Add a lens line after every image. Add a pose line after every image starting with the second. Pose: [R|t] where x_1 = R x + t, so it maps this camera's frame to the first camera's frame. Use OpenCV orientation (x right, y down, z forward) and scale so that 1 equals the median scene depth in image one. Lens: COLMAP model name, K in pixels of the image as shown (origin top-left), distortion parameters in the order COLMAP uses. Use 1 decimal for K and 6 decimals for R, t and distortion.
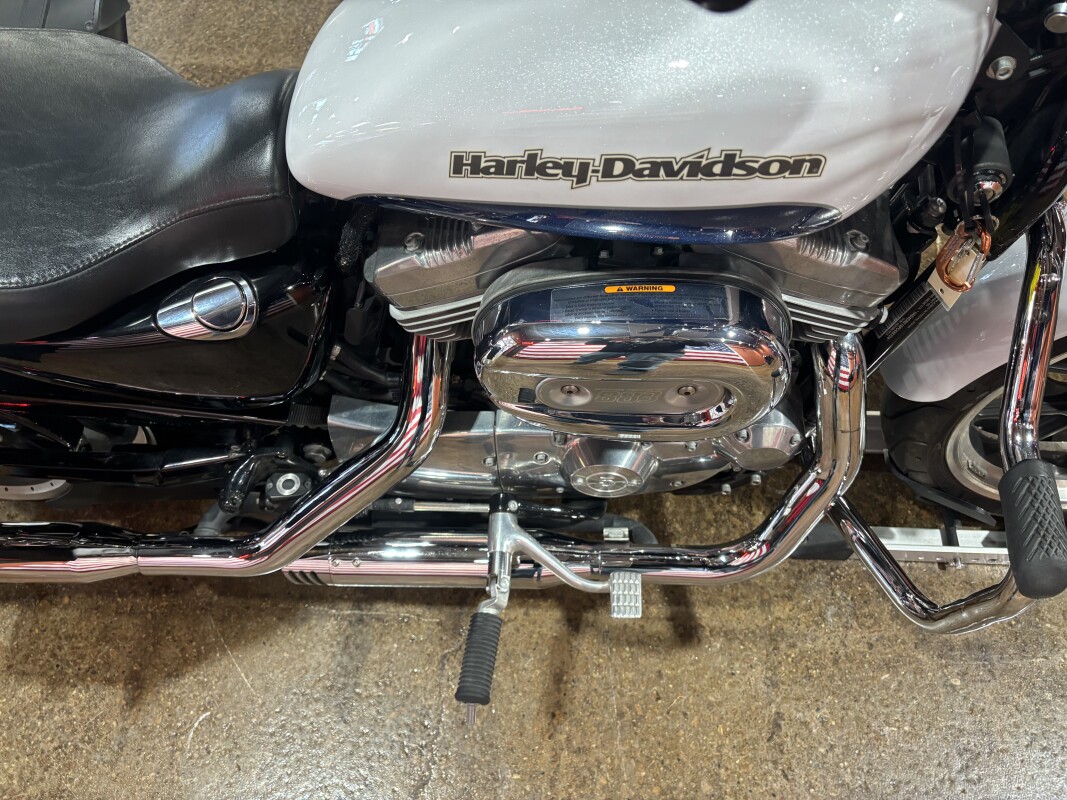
lens RADIAL K [[811.7, 0, 539.2], [0, 811.7, 401.8], [0, 0, 1]] dist [0.044283, -0.061609]
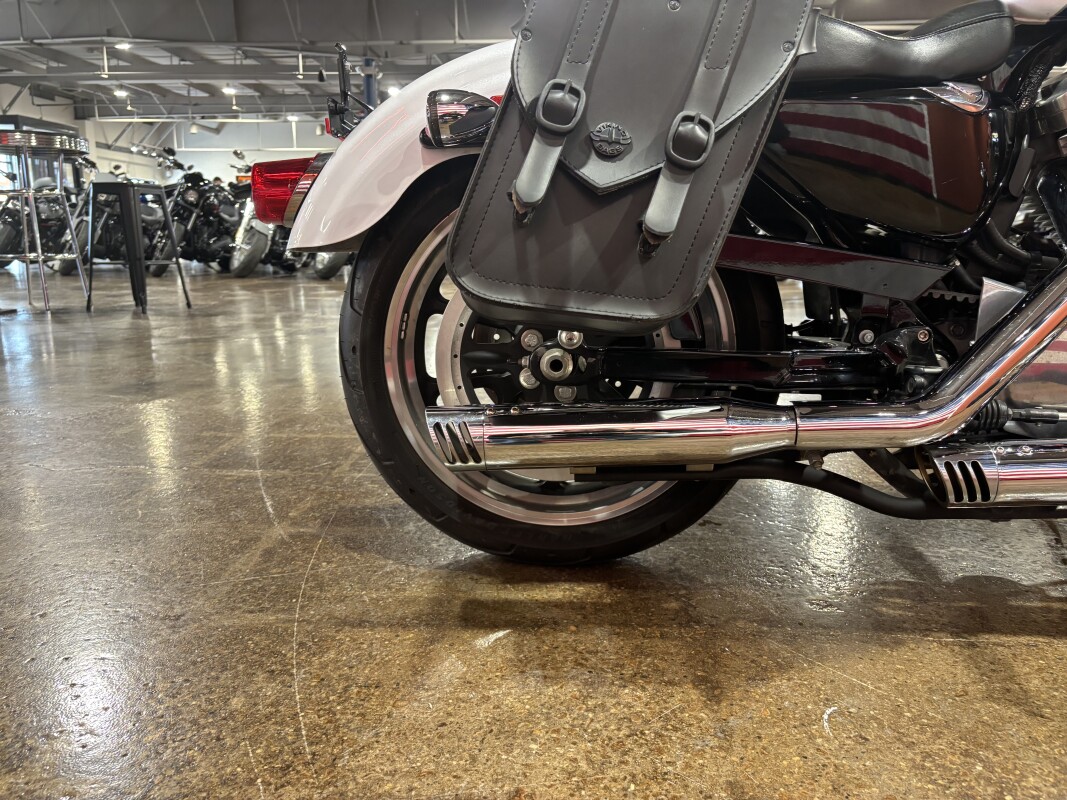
lens RADIAL K [[815.3, 0, 528.7], [0, 815.3, 399.1], [0, 0, 1]] dist [0.021280, -0.006710]
pose [[0.999743, 0.021132, -0.008213, -0.652502], [-0.019951, 0.648003, -0.761377, 0.733088], [-0.010767, 0.761345, 0.648258, 0.346698]]
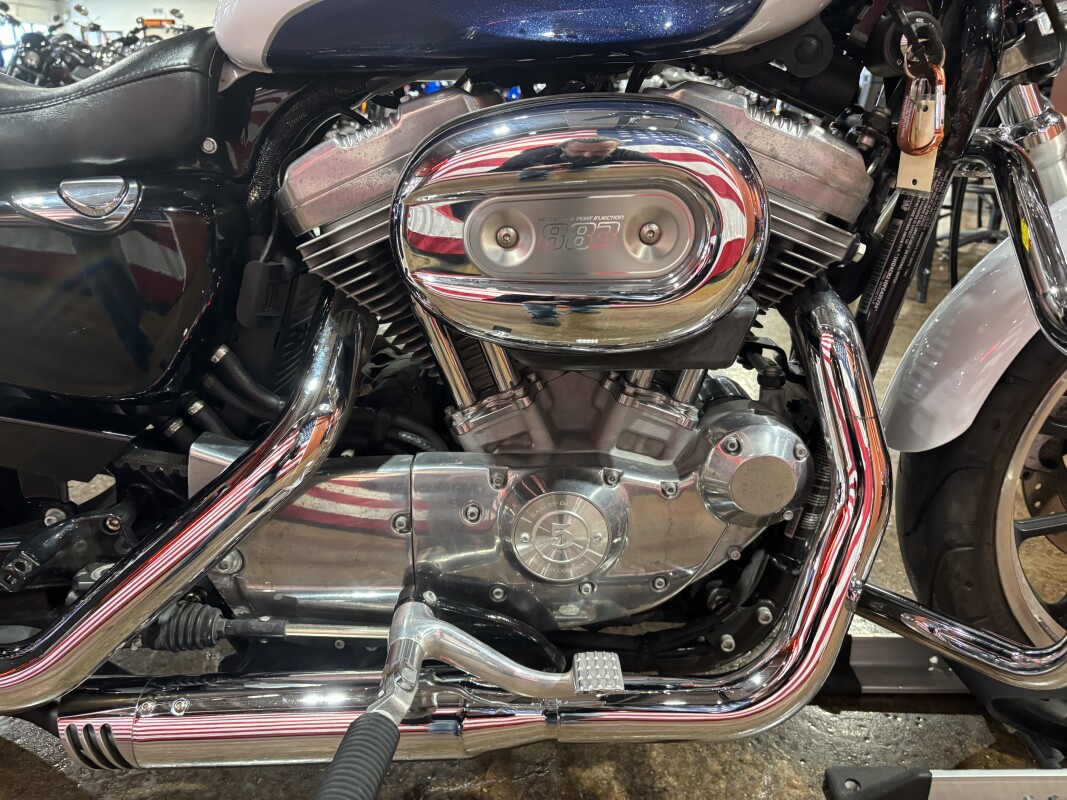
lens RADIAL K [[812.7, 0, 543.6], [0, 812.7, 401.6], [0, 0, 1]] dist [0.037591, -0.047772]
pose [[0.998183, 0.014347, 0.058525, 0.018299], [0.026575, 0.766871, -0.641251, 0.379460], [-0.054081, 0.641641, 0.765096, 0.293911]]
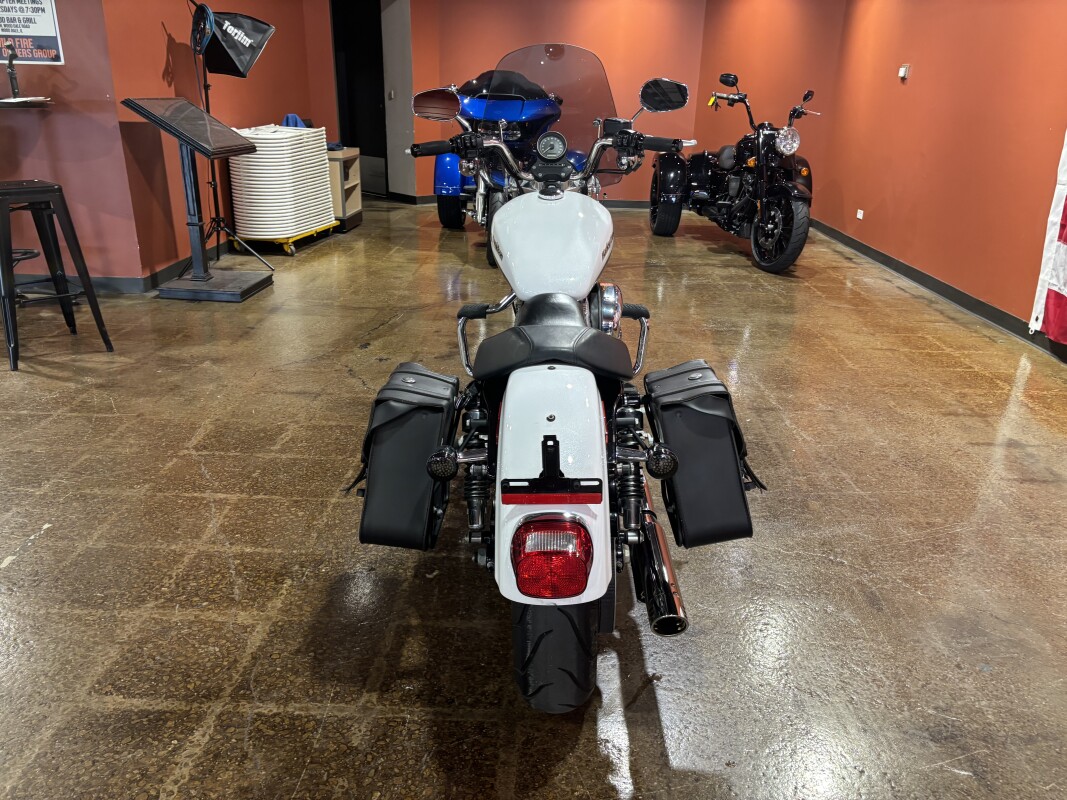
lens RADIAL K [[812.7, 0, 543.6], [0, 812.7, 401.6], [0, 0, 1]] dist [0.037591, -0.047772]
pose [[-0.033977, -0.337482, 0.940719, -1.901302], [0.860283, 0.469205, 0.199399, -0.470451], [-0.508684, 0.816059, 0.274388, 0.309808]]
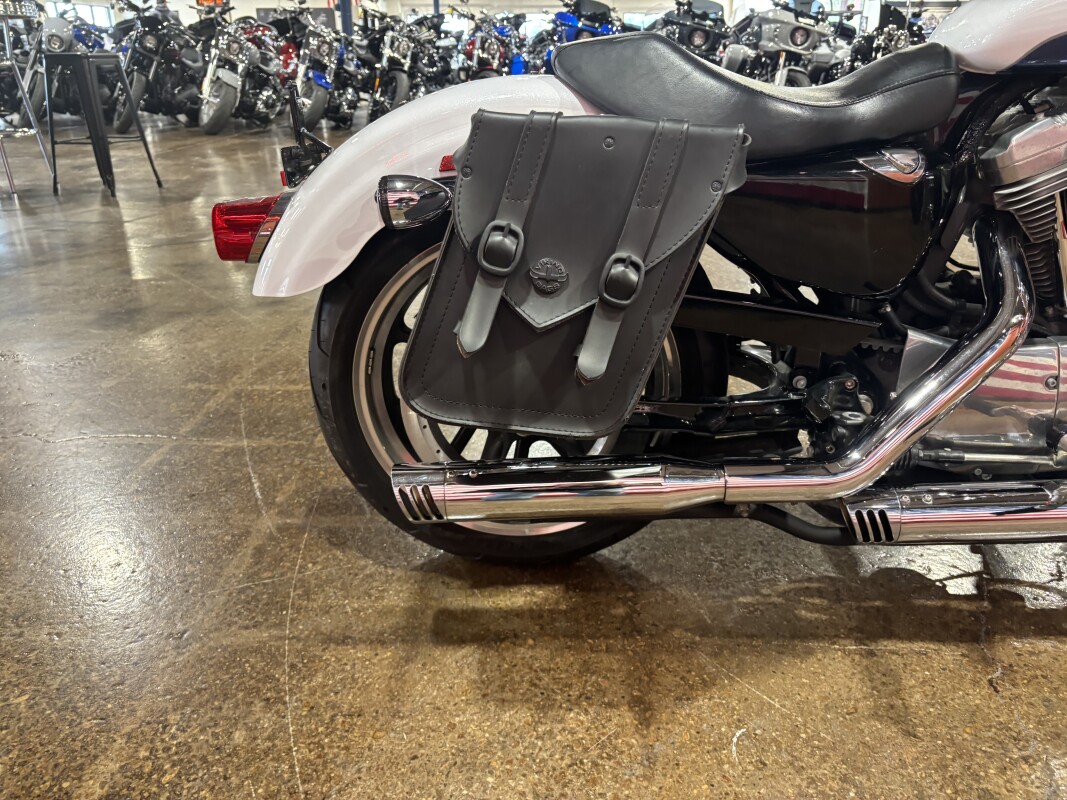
lens RADIAL K [[812.7, 0, 543.6], [0, 812.7, 401.6], [0, 0, 1]] dist [0.037591, -0.047772]
pose [[0.999740, 0.006682, 0.021783, -0.617337], [0.008186, 0.786884, -0.617047, 0.618160], [-0.021264, 0.617065, 0.786625, 0.143846]]
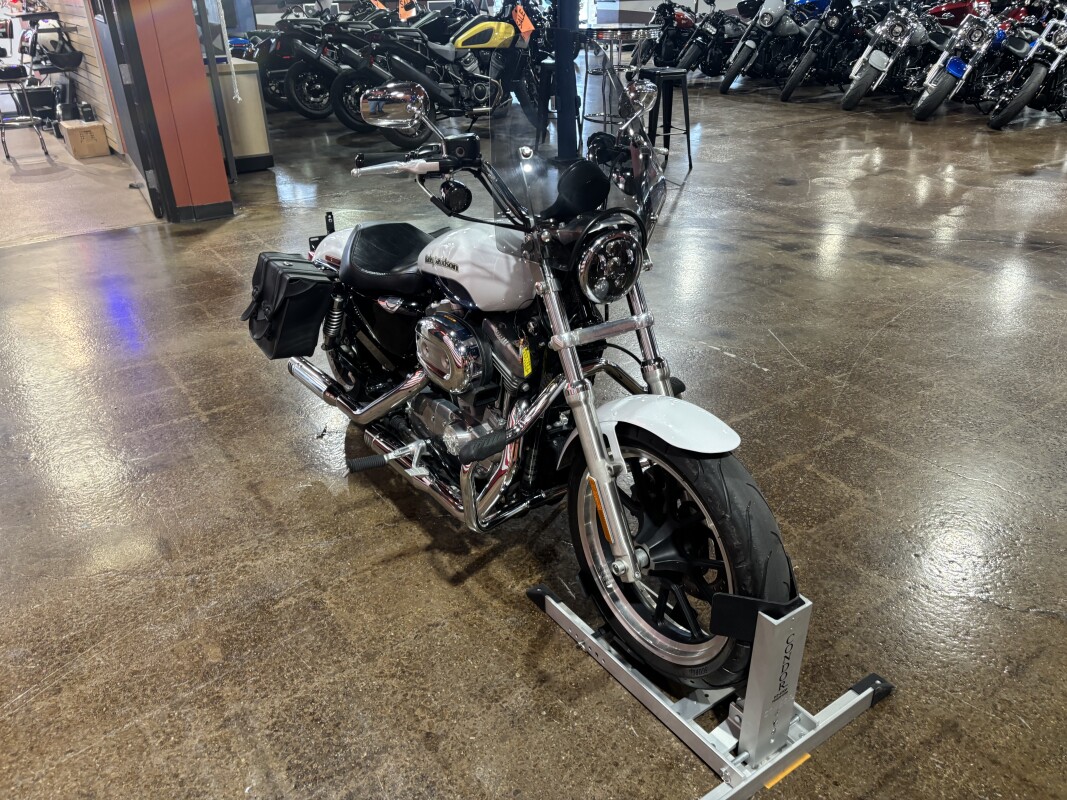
lens RADIAL K [[805.3, 0, 530.9], [0, 805.3, 400.8], [0, 0, 1]] dist [0.056145, -0.065067]
pose [[0.610801, 0.372437, -0.698722, 1.427158], [-0.689790, 0.683549, -0.238644, 0.330586], [0.388731, 0.627736, 0.674415, -0.419167]]
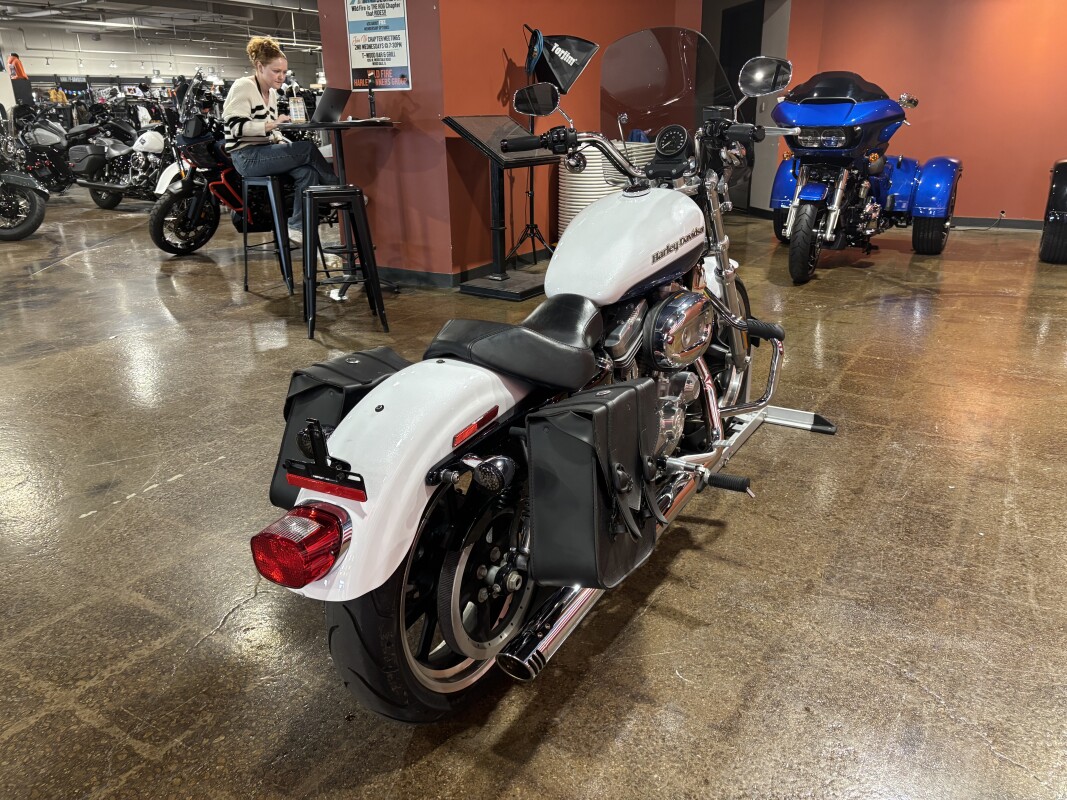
lens RADIAL K [[811.7, 0, 539.2], [0, 811.7, 401.8], [0, 0, 1]] dist [0.044283, -0.061609]
pose [[0.474087, -0.284469, 0.833258, -1.619987], [0.772150, 0.589105, -0.238203, 0.245989], [-0.423115, 0.756329, 0.498939, -0.027100]]
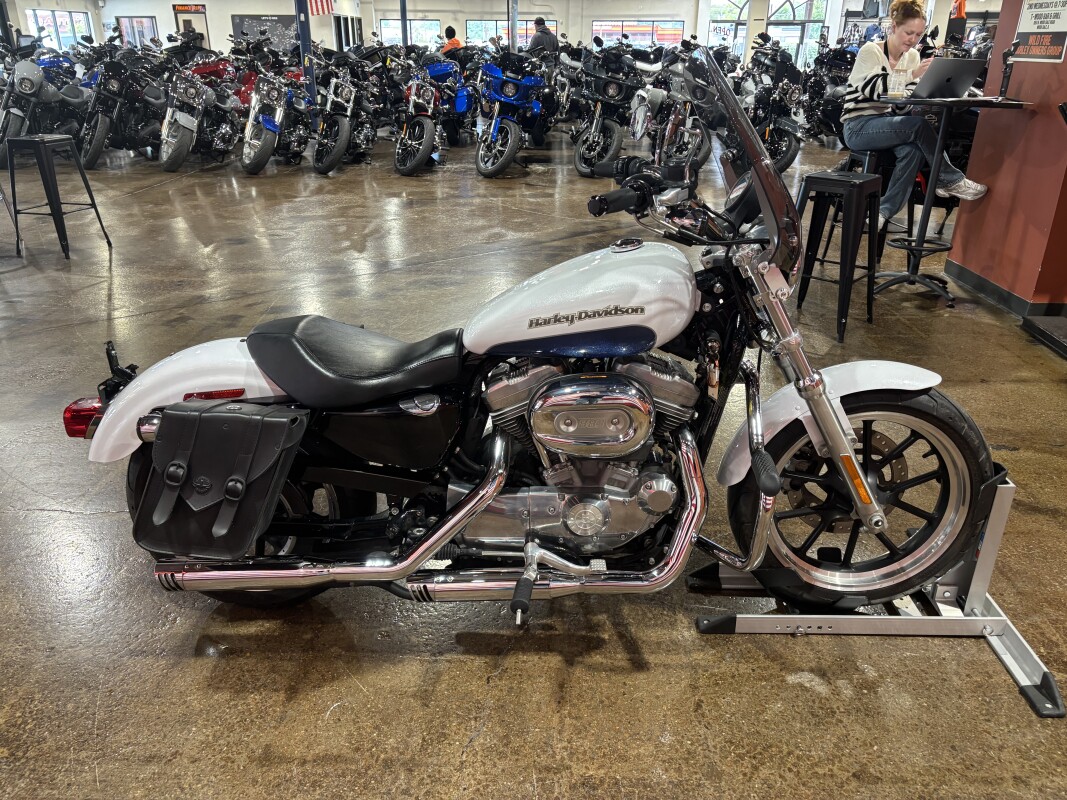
lens RADIAL K [[805.3, 0, 530.9], [0, 805.3, 400.8], [0, 0, 1]] dist [0.056145, -0.065067]
pose [[0.999565, 0.012922, 0.026501, -0.084959], [0.005836, 0.794349, -0.607434, 0.853599], [-0.028901, 0.607325, 0.793928, -0.589333]]
